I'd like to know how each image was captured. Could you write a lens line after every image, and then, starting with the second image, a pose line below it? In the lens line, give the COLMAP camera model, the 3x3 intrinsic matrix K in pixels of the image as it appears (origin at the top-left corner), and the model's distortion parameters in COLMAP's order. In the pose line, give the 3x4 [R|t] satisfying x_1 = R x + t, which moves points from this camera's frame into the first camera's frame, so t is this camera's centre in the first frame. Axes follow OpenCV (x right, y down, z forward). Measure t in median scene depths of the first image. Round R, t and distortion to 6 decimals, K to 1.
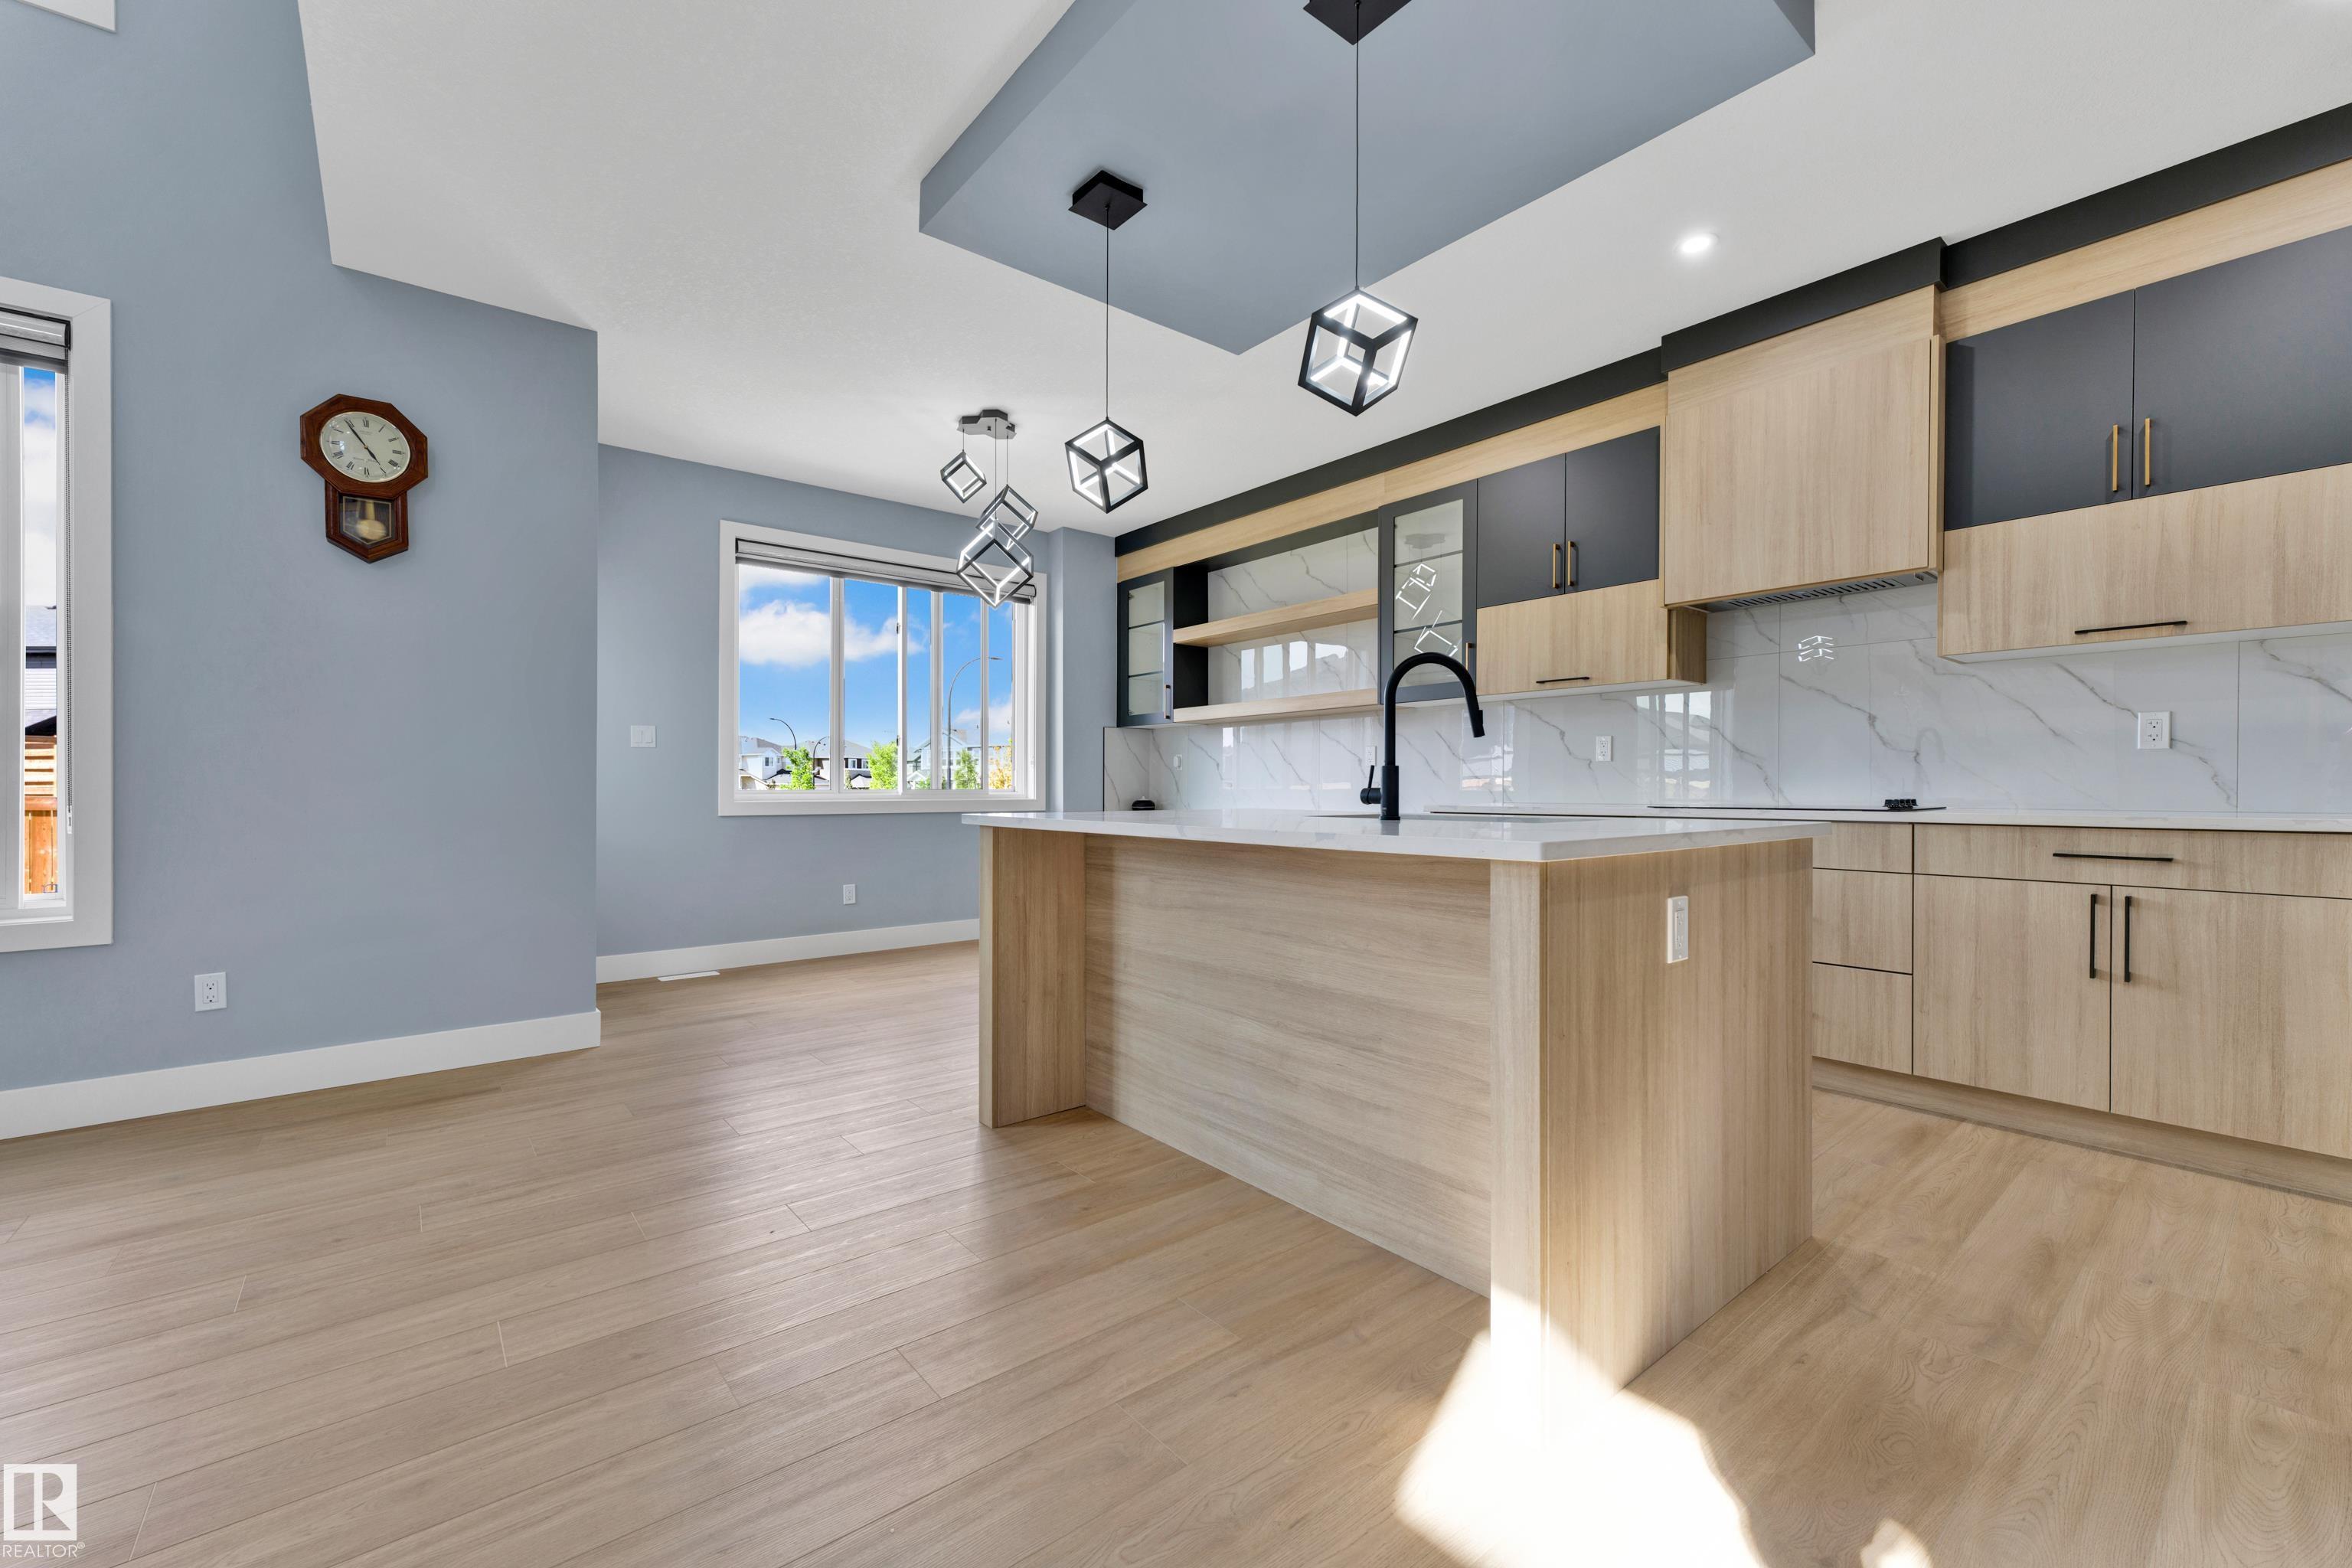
lens RADIAL K [[956.5, 0, 1162.7], [0, 956.5, 783.1], [0, 0, 1]] dist [0.010503, -0.000234]
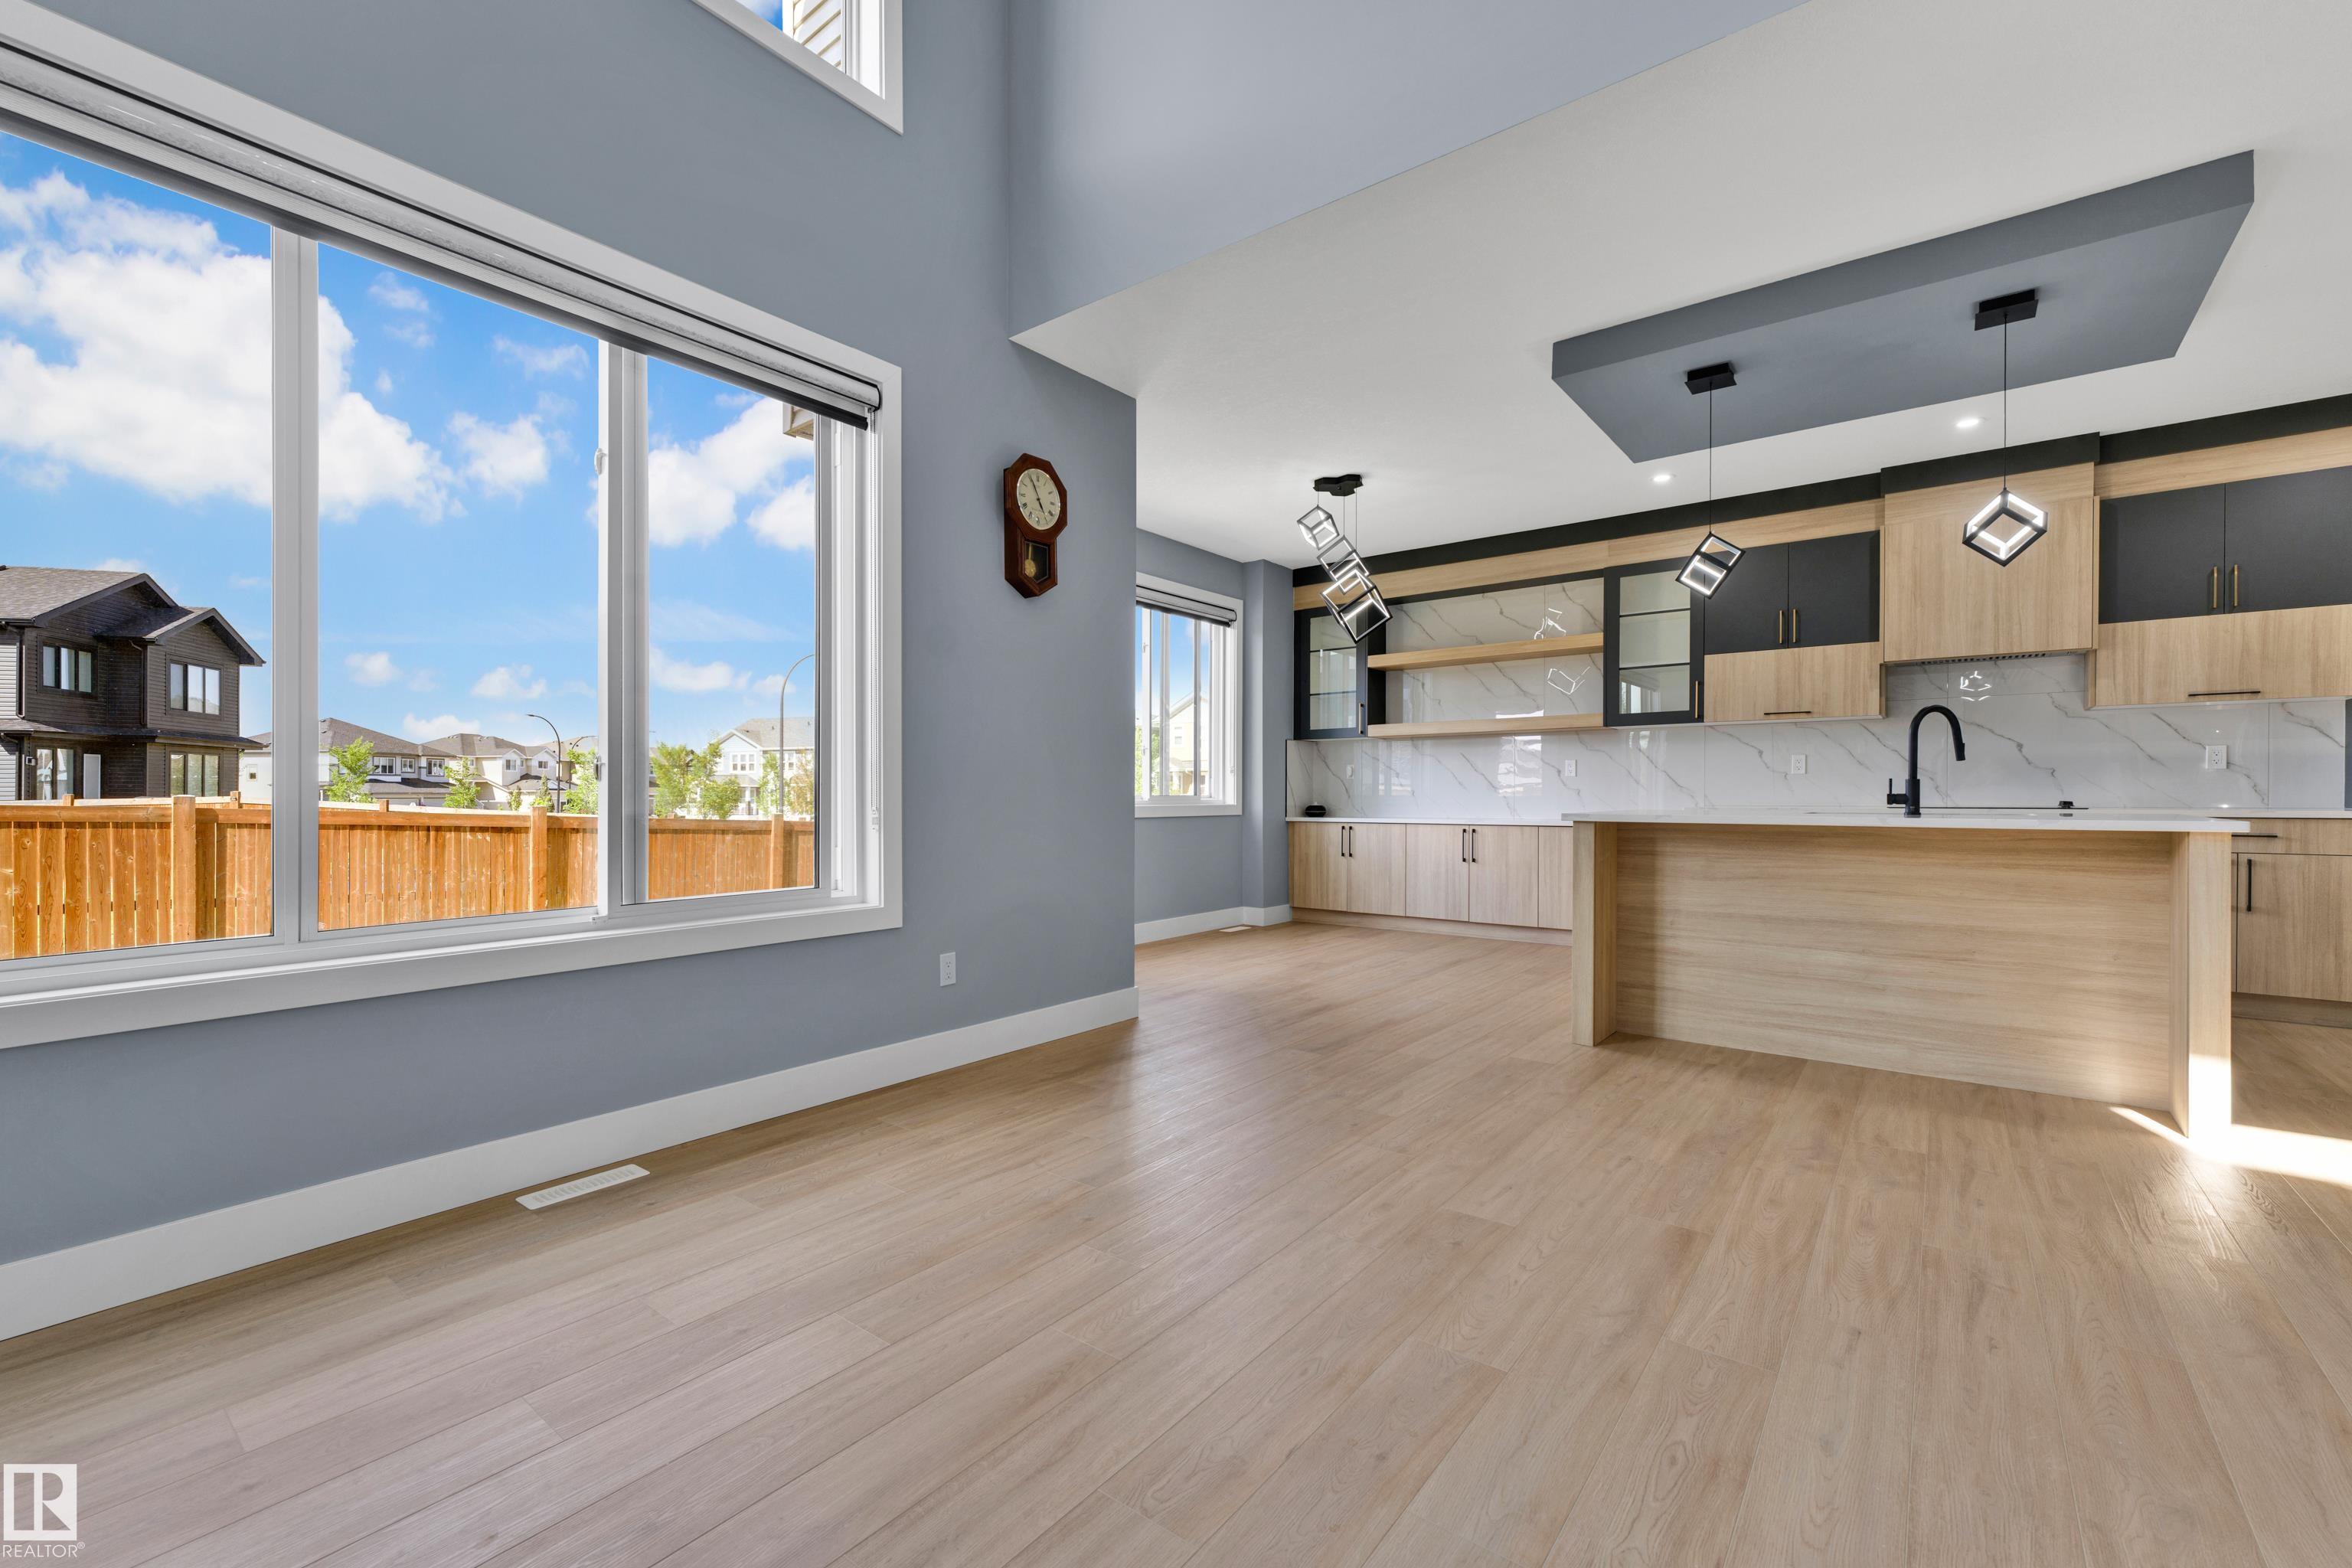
lens RADIAL K [[998.5, 0, 1165.6], [0, 998.5, 794.7], [0, 0, 1]] dist [0.010342, 0.000330]
pose [[0.974036, 0.000266, 0.226394, -0.988734], [-0.001187, 0.999992, 0.003933, 0.001852], [-0.226391, -0.004100, 0.974028, -0.213950]]
